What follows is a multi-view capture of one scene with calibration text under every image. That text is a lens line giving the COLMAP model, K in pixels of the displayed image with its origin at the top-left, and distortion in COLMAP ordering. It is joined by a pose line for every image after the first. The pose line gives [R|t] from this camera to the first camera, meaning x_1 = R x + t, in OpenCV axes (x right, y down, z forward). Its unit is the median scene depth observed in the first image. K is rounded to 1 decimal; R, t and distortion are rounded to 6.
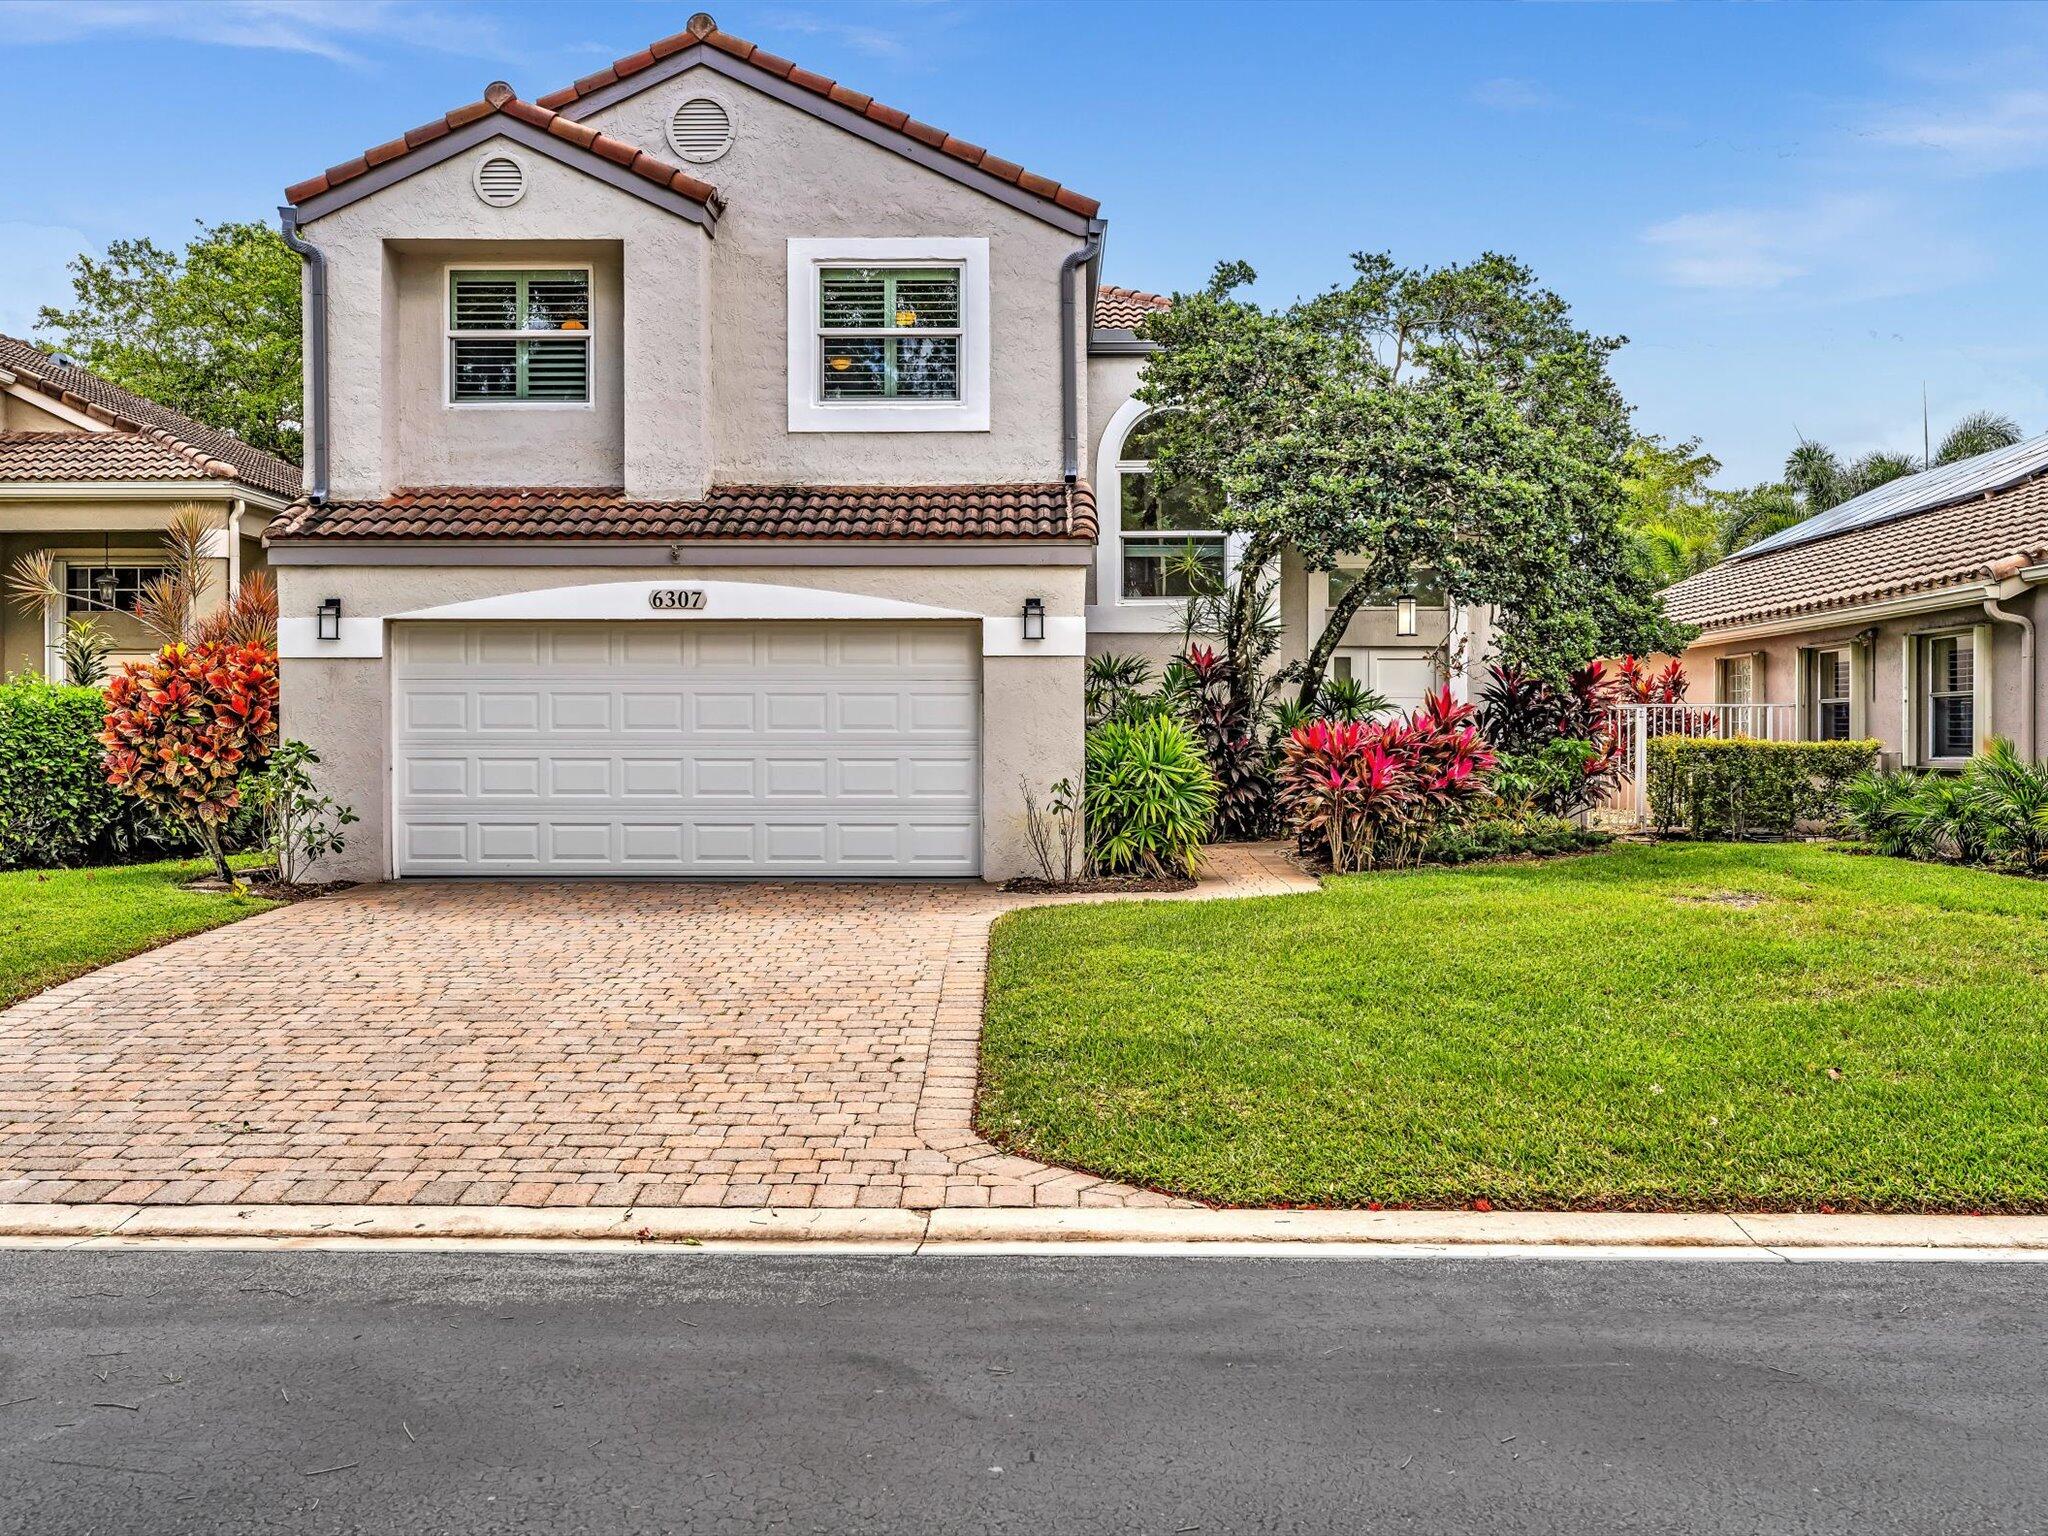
lens RADIAL K [[1977.6, 0, 1020.4], [0, 1977.6, 771.4], [0, 0, 1]] dist [-0.003165, 0.000000]
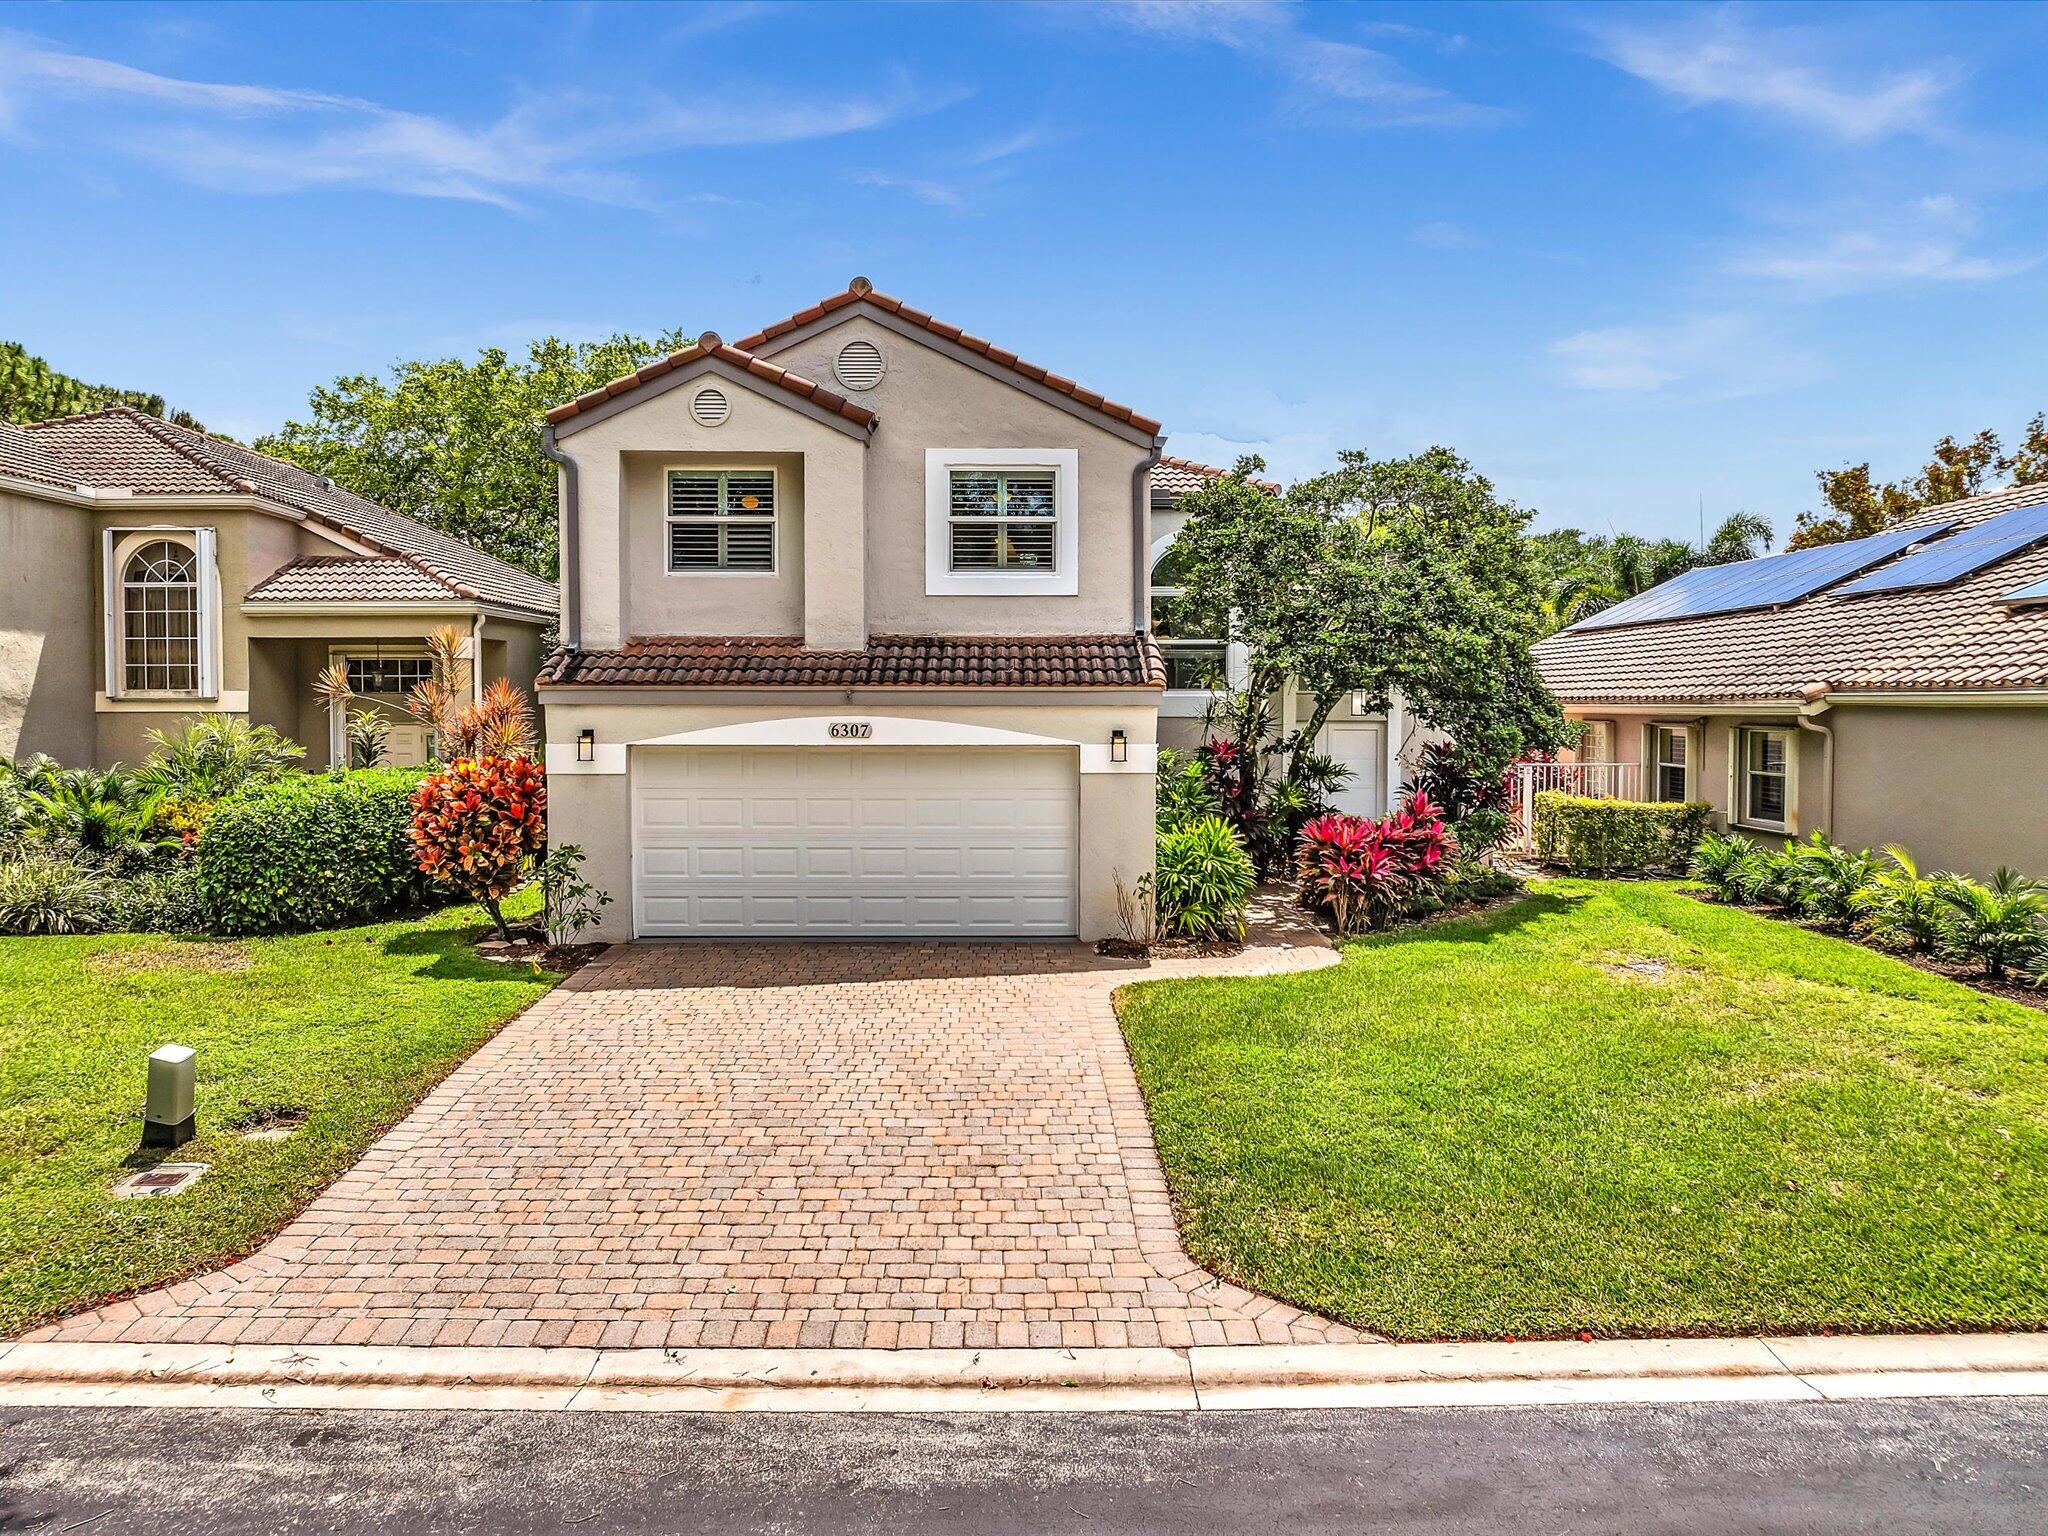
lens RADIAL K [[1487.4, 0, 1030.8], [0, 1487.4, 755.2], [0, 0, 1]] dist [-0.043135, 0.001012]
pose [[0.999515, 0.000195, 0.031128, -0.078543], [-0.000951, 0.999705, 0.024273, -0.089276], [-0.031114, -0.024291, 0.999221, 0.002289]]
